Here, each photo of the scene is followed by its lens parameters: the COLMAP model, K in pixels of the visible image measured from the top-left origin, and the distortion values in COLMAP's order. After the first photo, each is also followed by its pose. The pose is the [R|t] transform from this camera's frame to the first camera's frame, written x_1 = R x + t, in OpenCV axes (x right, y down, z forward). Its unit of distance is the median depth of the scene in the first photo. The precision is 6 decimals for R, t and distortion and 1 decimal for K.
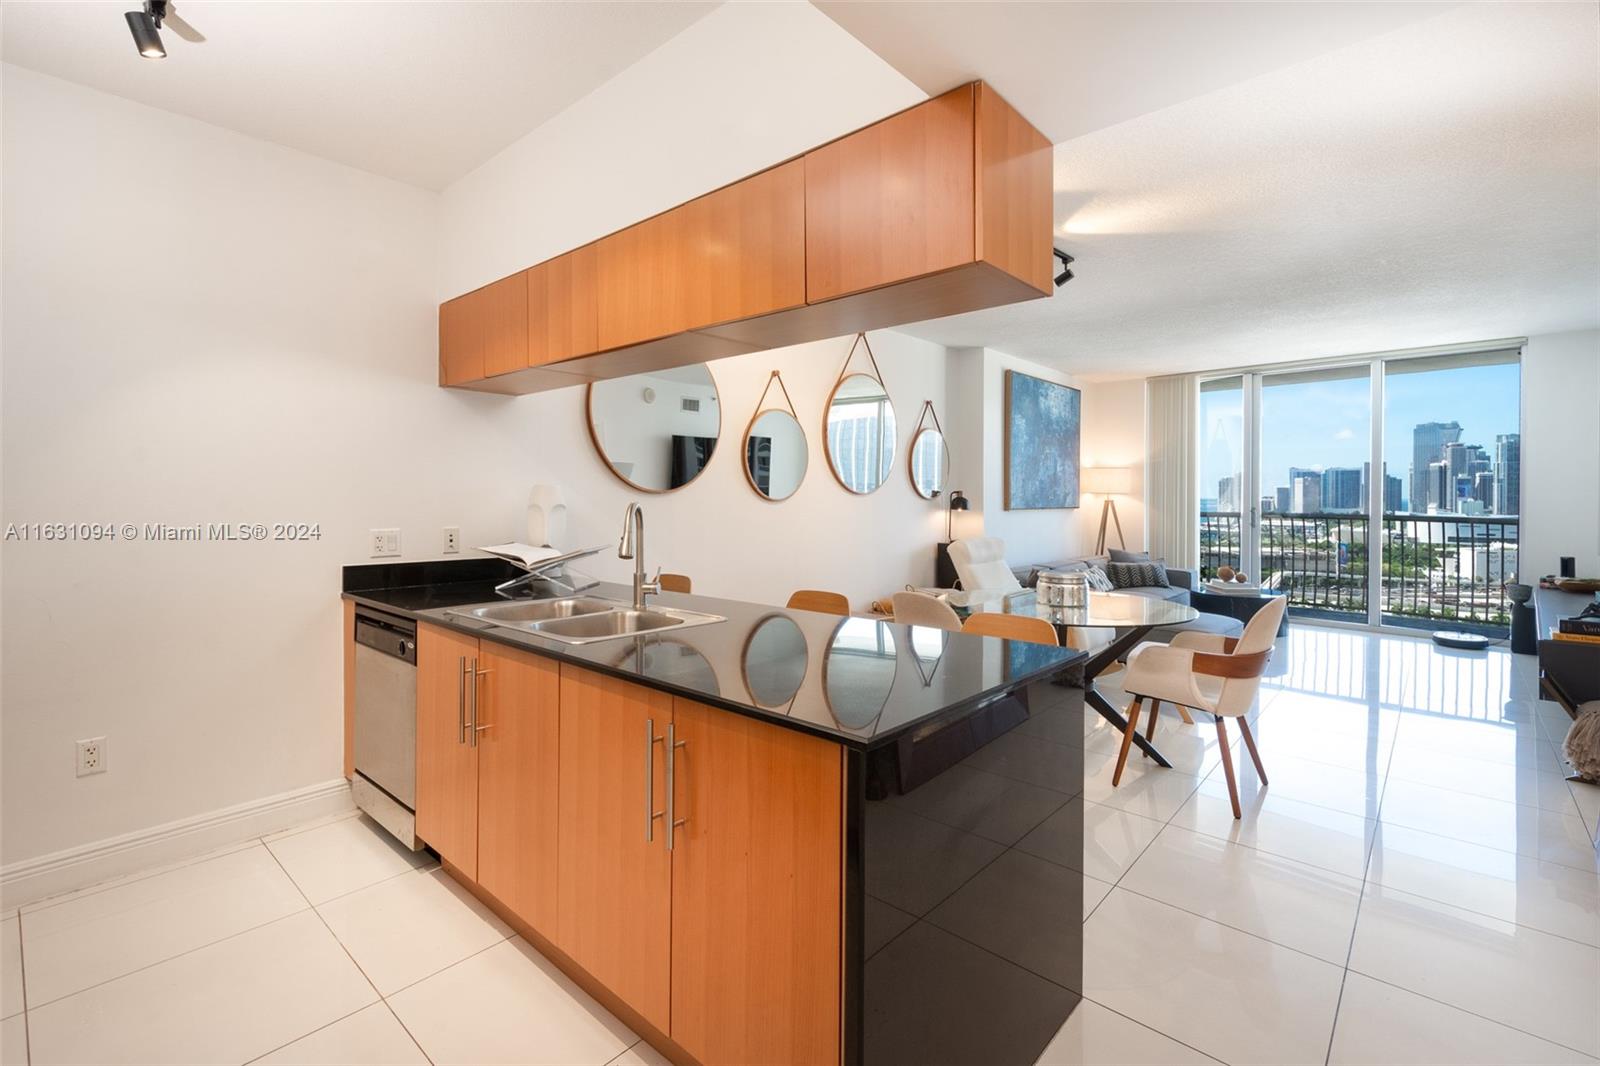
lens RADIAL K [[714.3, 0, 808.1], [0, 714.3, 488.6], [0, 0, 1]] dist [0.000480, 0.000189]
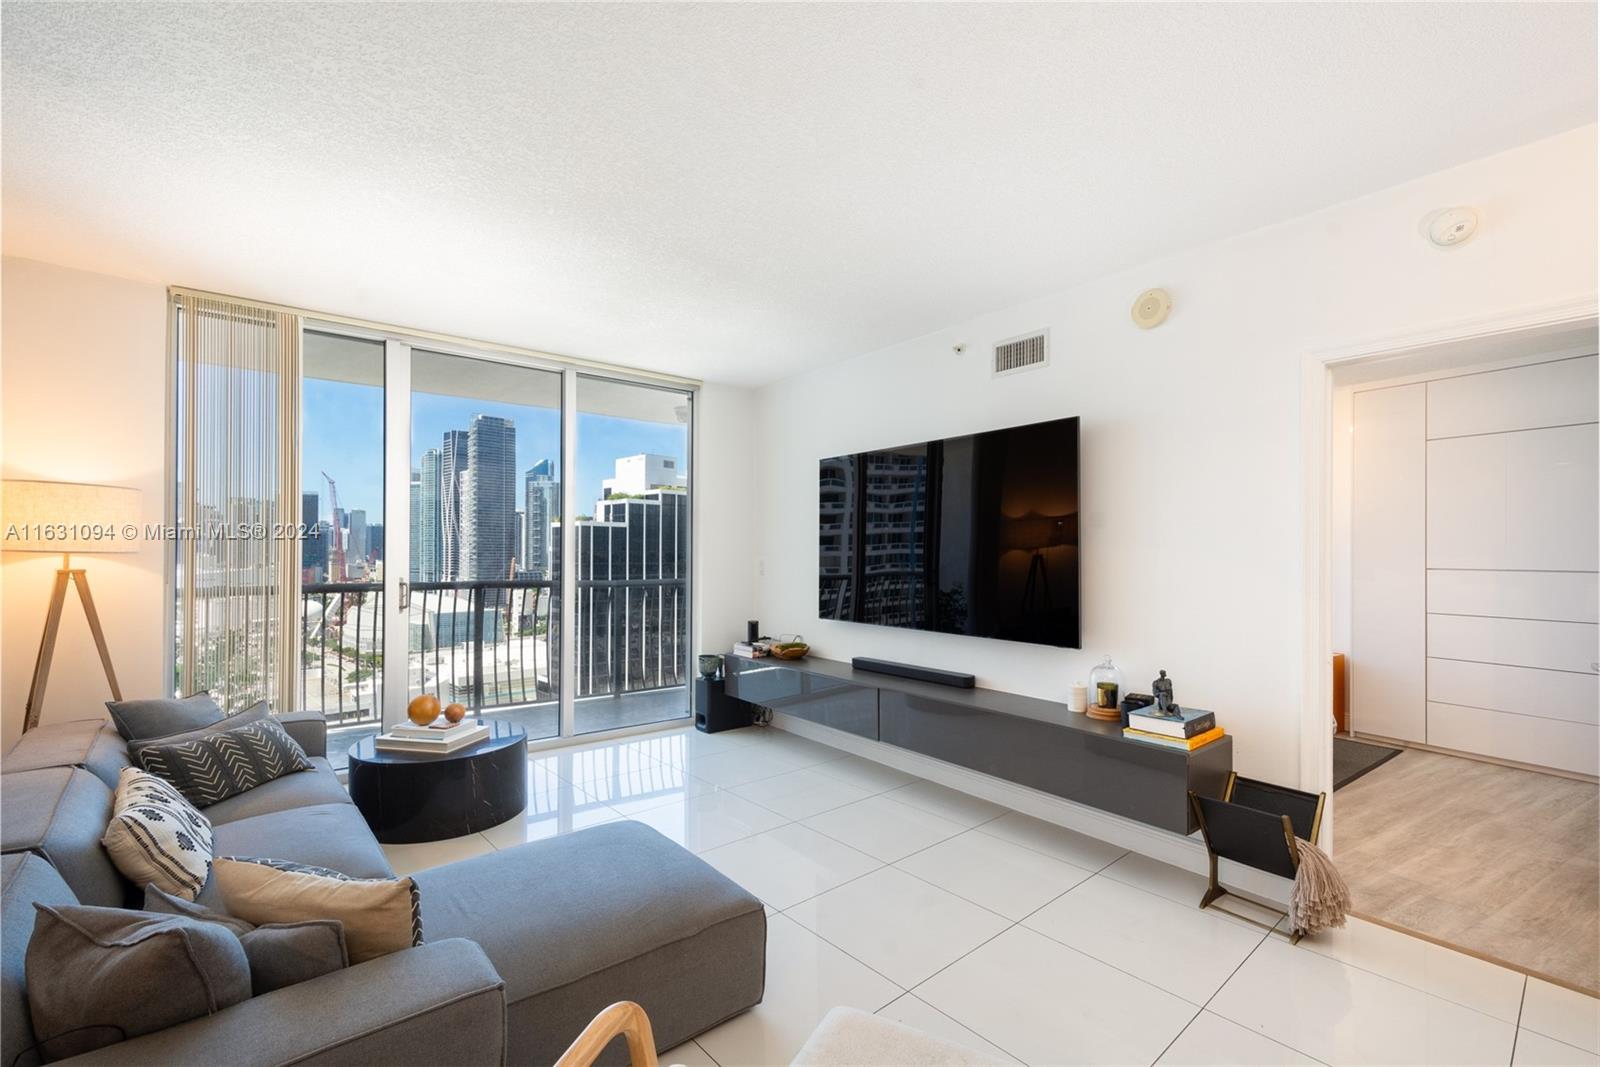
lens RADIAL K [[704.7, 0, 800.0], [0, 704.7, 533.5], [0, 0, 1]] dist [-0.000925, 0.000160]
pose [[0.125965, 0.019987, 0.991833, 0.111702], [-0.014377, 0.999729, -0.018320, -0.001681], [-0.991930, -0.011952, 0.126219, 0.640653]]
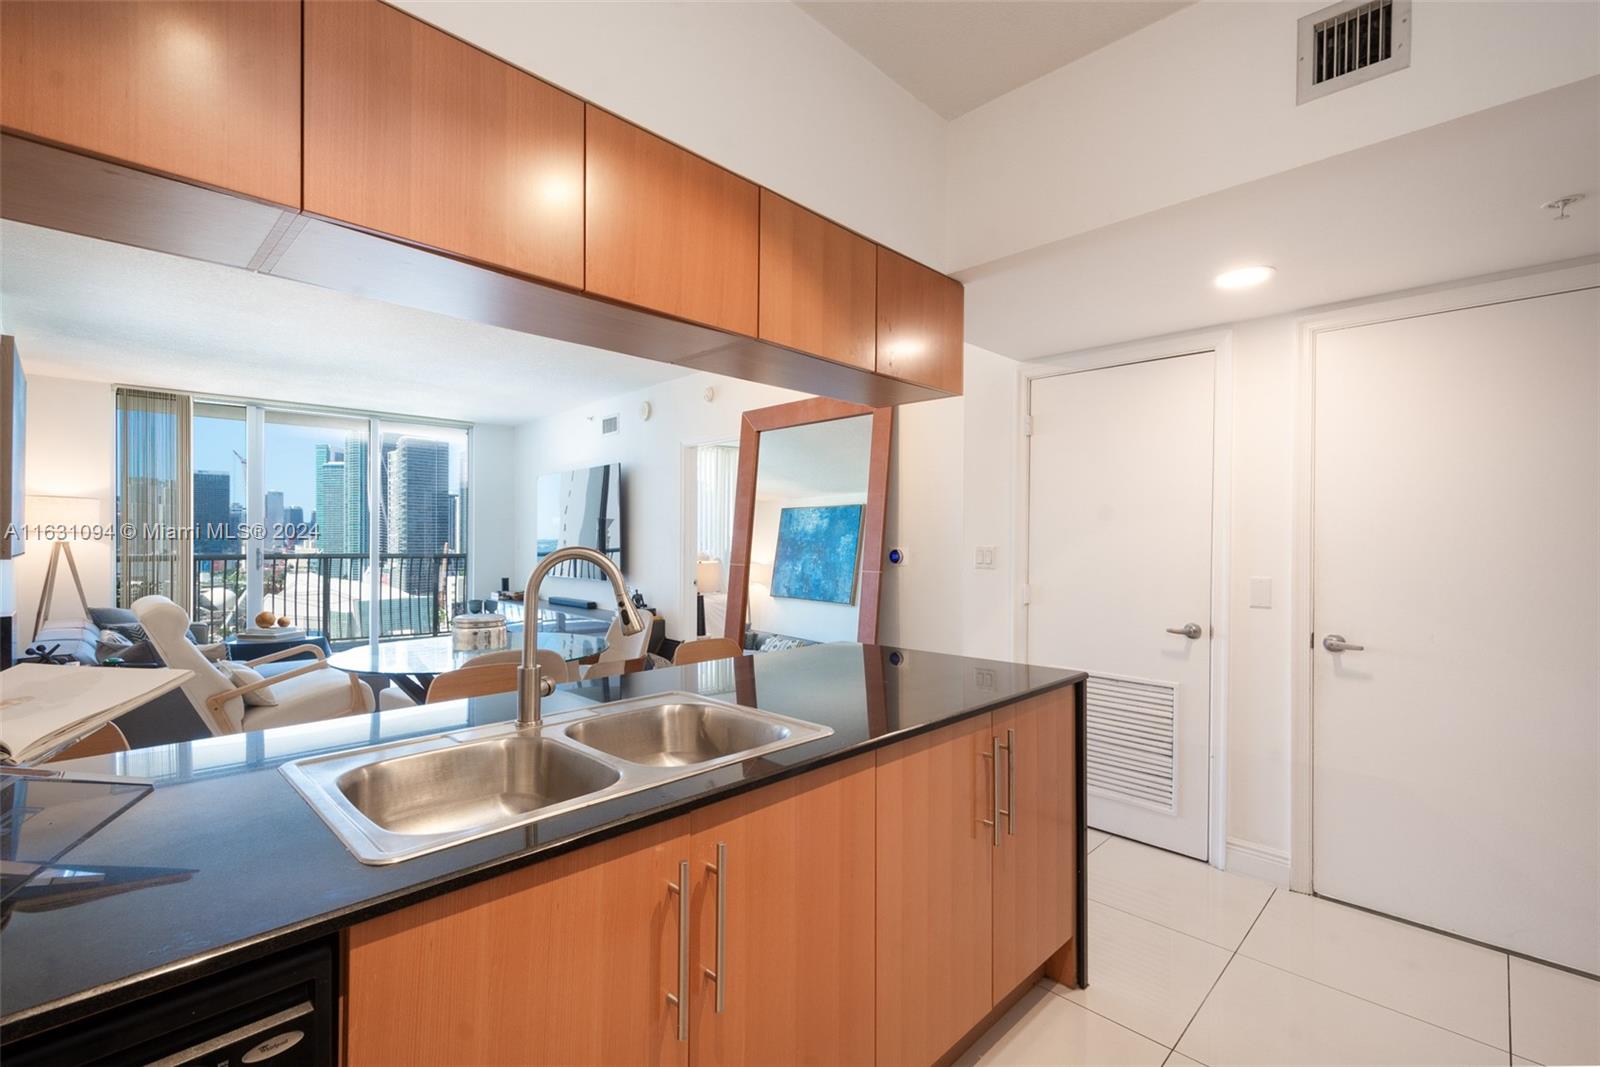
lens RADIAL K [[712.2, 0, 800.0], [0, 712.2, 533.5], [0, 0, 1]] dist [0.000435, -0.000296]
pose [[0.051019, -0.000164, 0.998698, -0.288880], [-0.016803, 0.999858, 0.001023, -0.004916], [-0.998556, -0.016833, 0.051009, 0.250216]]
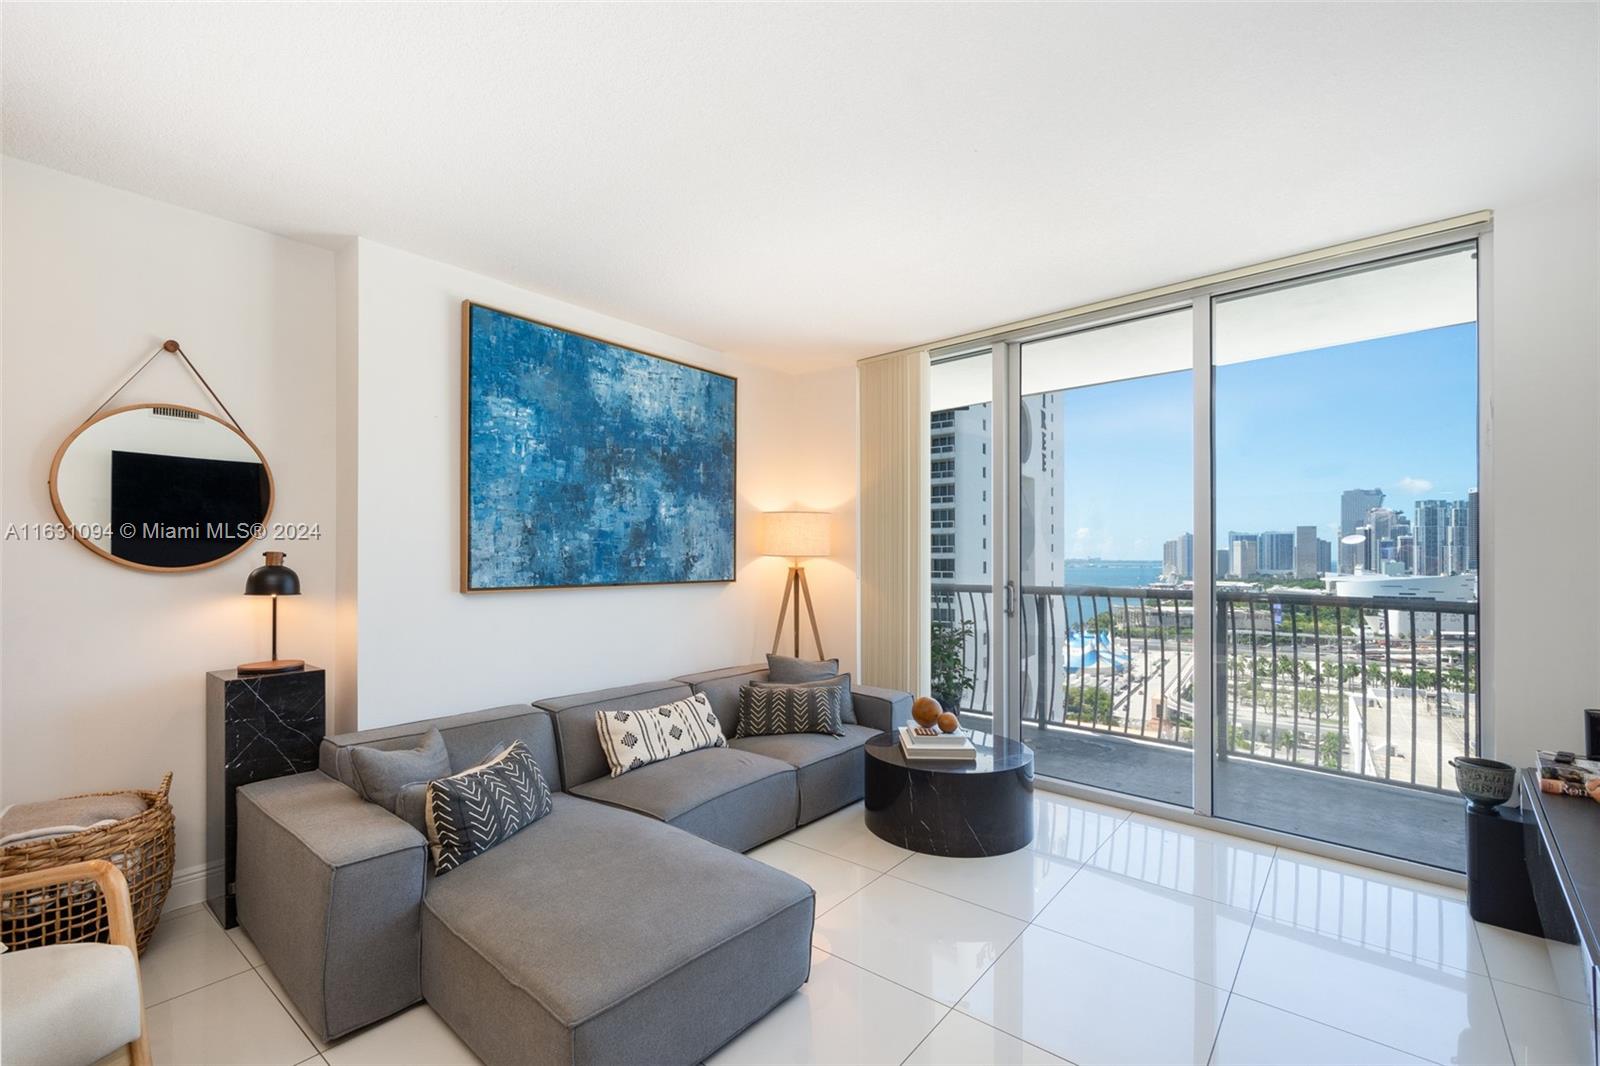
lens RADIAL K [[704.7, 0, 800.0], [0, 704.7, 533.0], [0, 0, 1]] dist [-0.000925, 0.000160]
pose [[0.998843, 0.004237, 0.047901, 0.445121], [-0.003140, 0.999732, -0.022956, 0.001020], [-0.047985, 0.022779, 0.998588, 0.472049]]
